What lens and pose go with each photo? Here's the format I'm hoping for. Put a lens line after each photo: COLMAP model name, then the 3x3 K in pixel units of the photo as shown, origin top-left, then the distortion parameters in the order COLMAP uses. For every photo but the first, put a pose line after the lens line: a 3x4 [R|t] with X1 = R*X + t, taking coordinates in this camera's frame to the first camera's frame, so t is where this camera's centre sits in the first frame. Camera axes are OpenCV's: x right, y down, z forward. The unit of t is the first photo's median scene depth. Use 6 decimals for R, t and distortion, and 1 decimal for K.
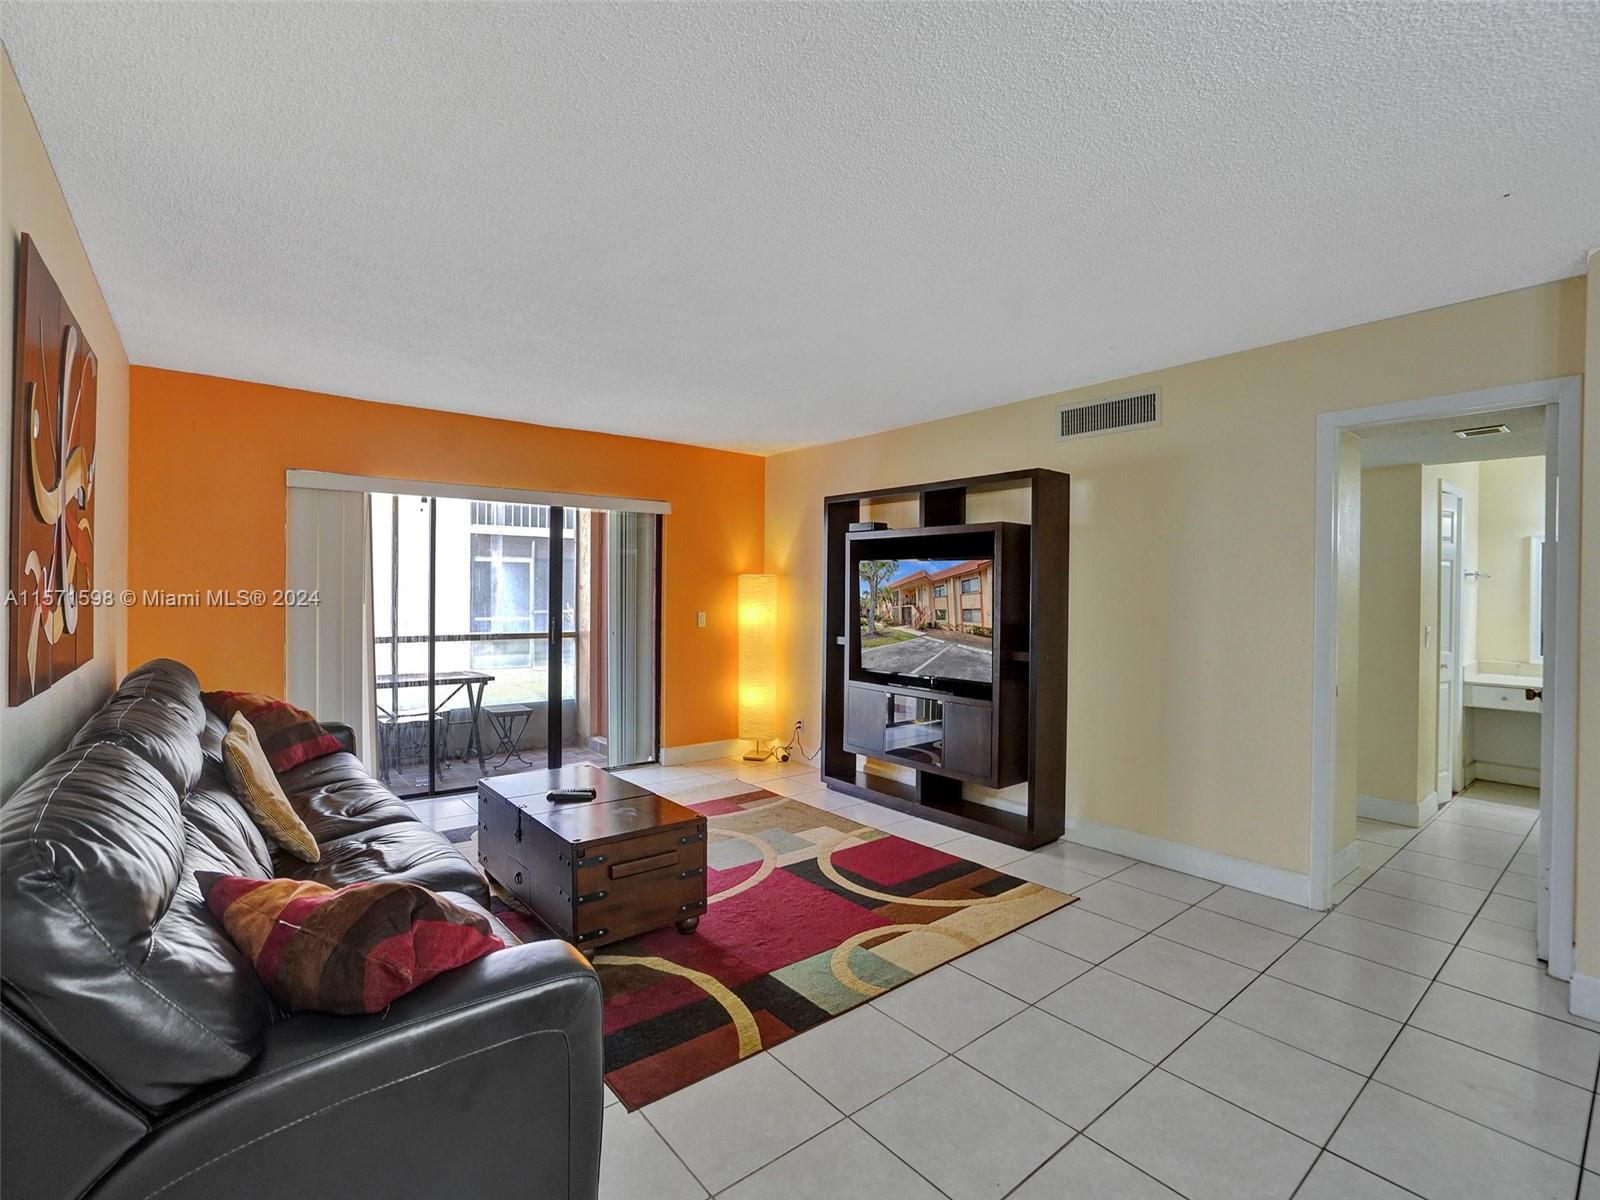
lens RADIAL K [[728.6, 0, 807.3], [0, 728.6, 598.0], [0, 0, 1]] dist [-0.029974, 0.004371]
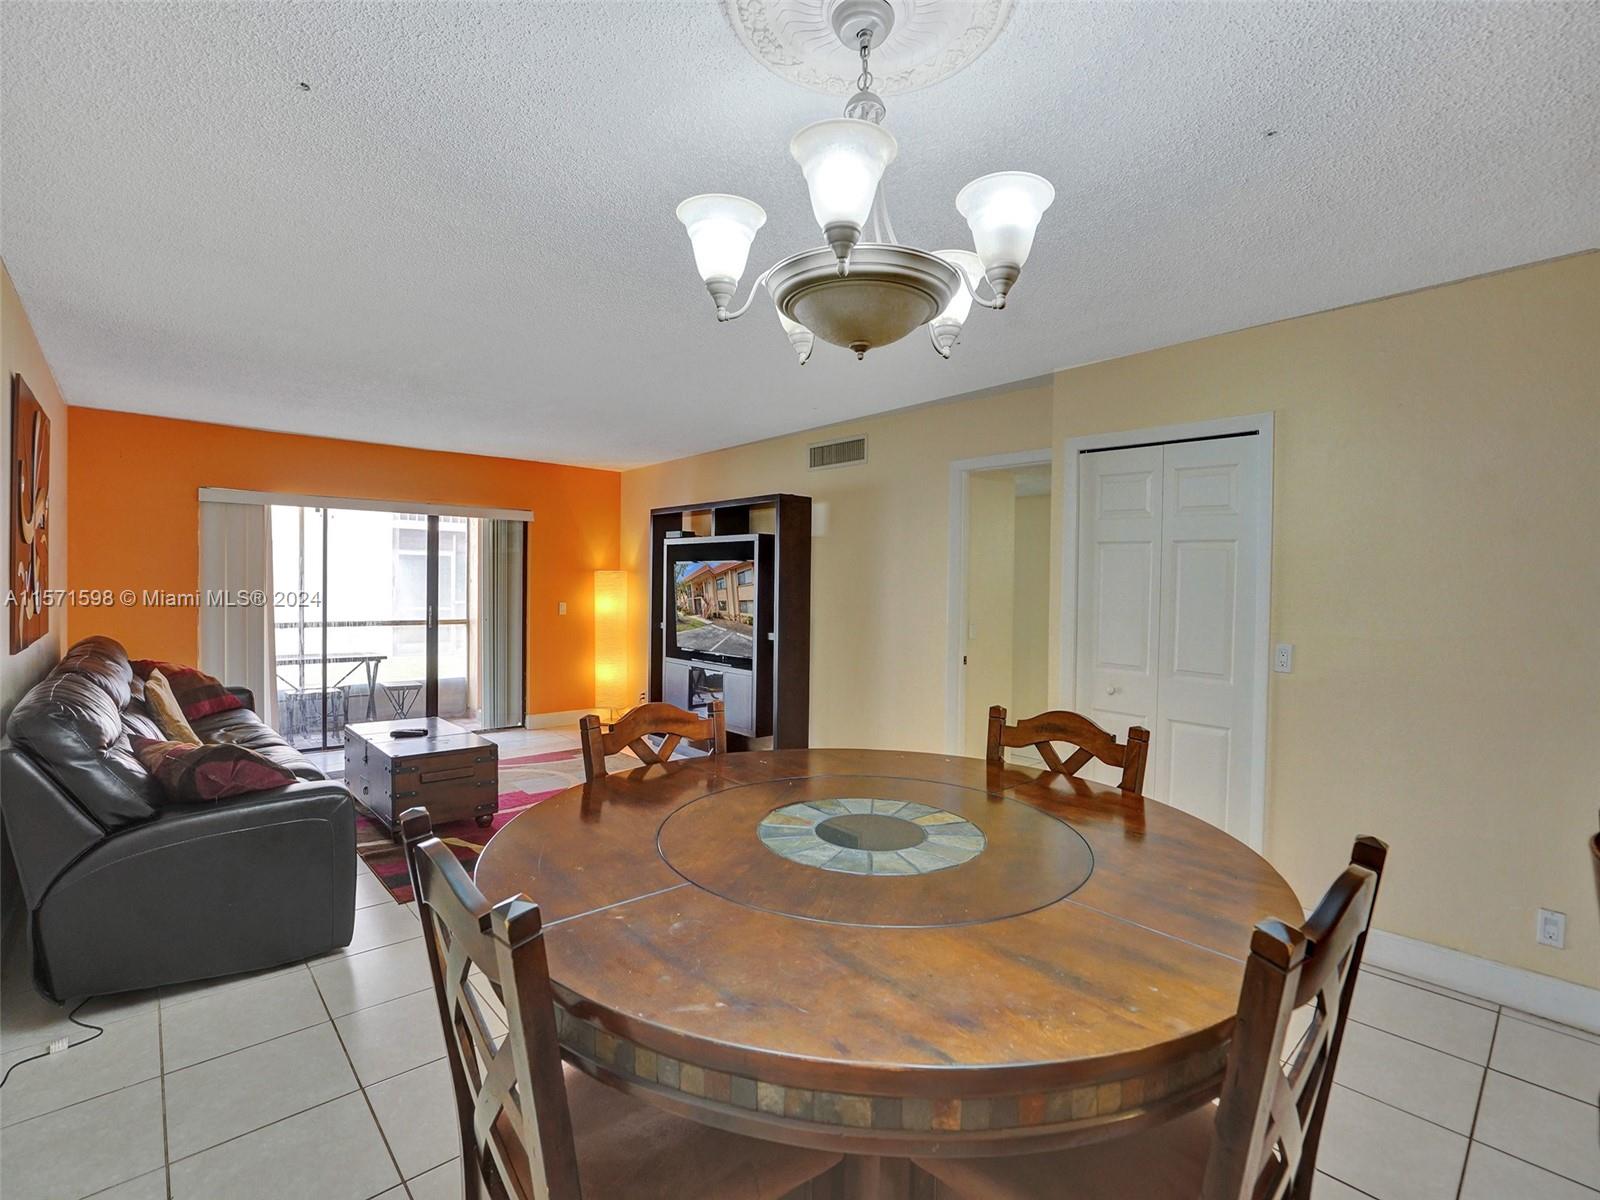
lens RADIAL K [[728.6, 0, 800.4], [0, 728.6, 599.8], [0, 0, 1]] dist [-0.029974, 0.004371]
pose [[0.998547, 0.003188, 0.053794, 0.262734], [-0.003899, 0.999906, 0.013126, -0.003189], [-0.053747, -0.013316, 0.998466, -0.312112]]
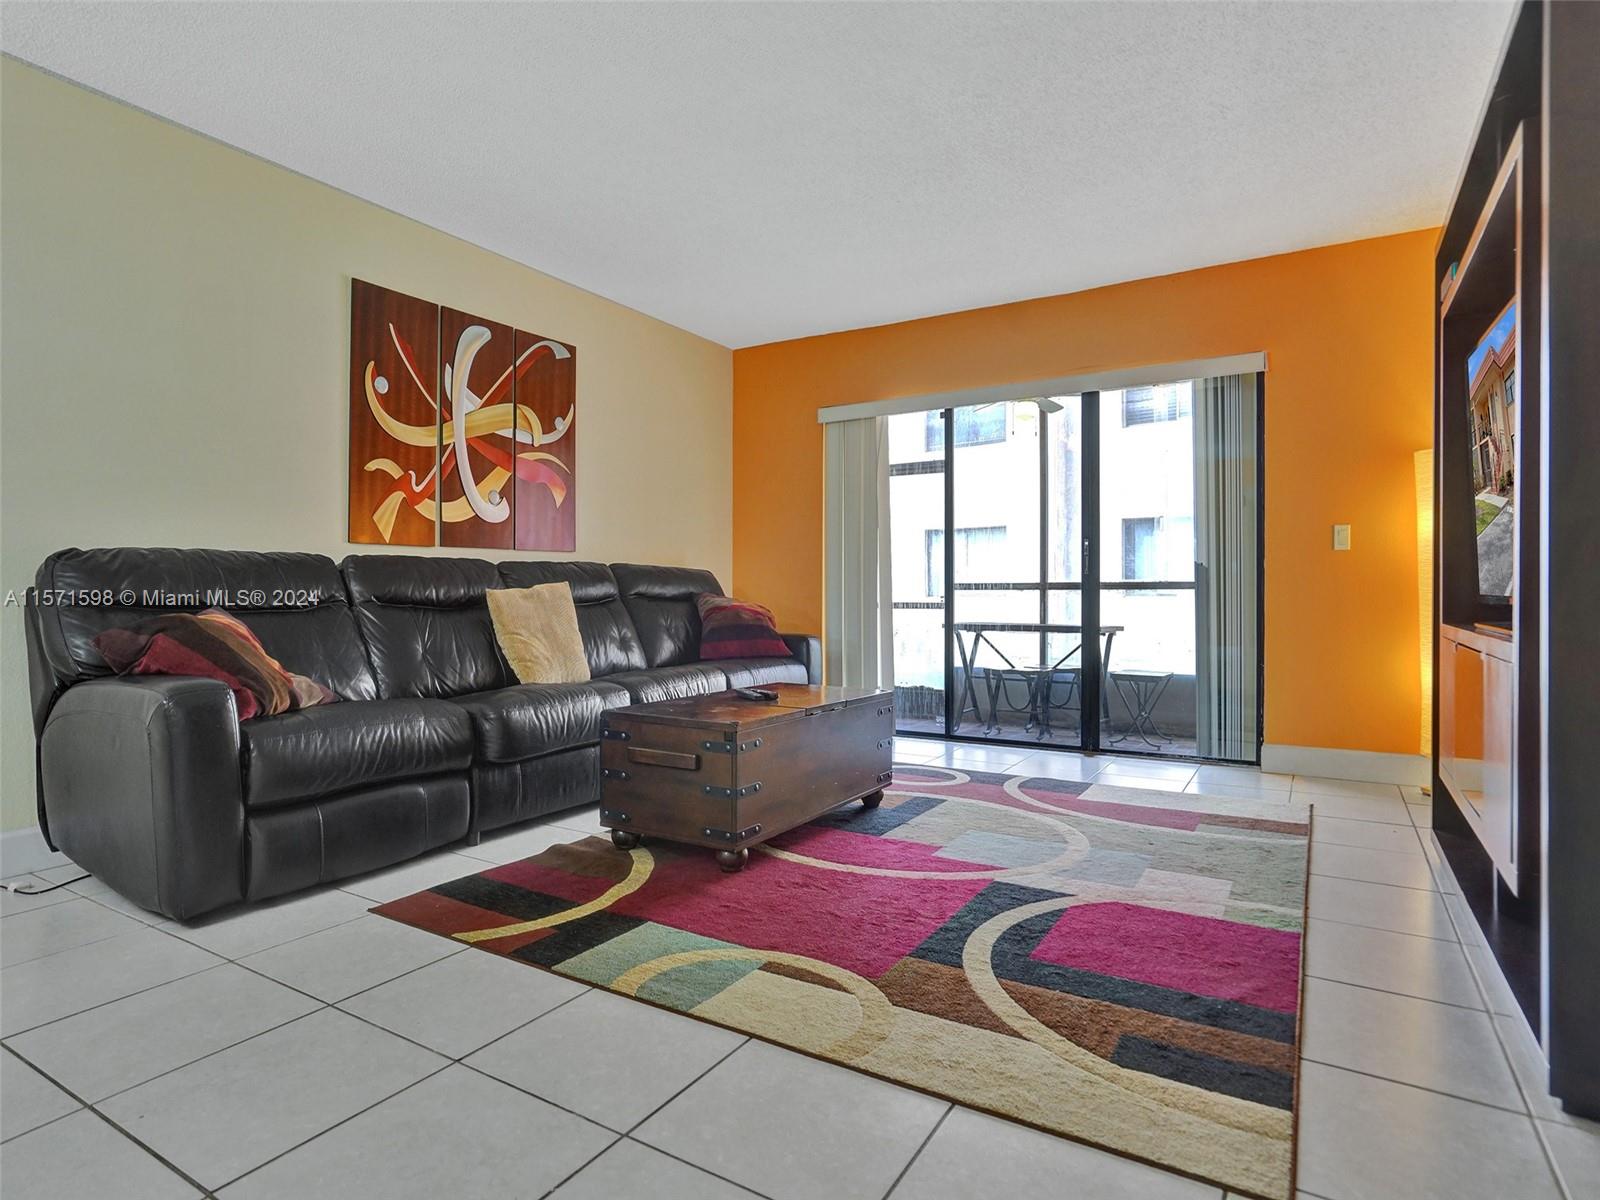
lens RADIAL K [[859.3, 0, 798.7], [0, 859.3, 601.1], [0, 0, 1]] dist [-0.029094, 0.000188]
pose [[0.324261, -0.009550, -0.945920, 0.510717], [0.001258, 0.999953, -0.009664, 0.128690], [0.945967, 0.001943, 0.324257, 0.541654]]
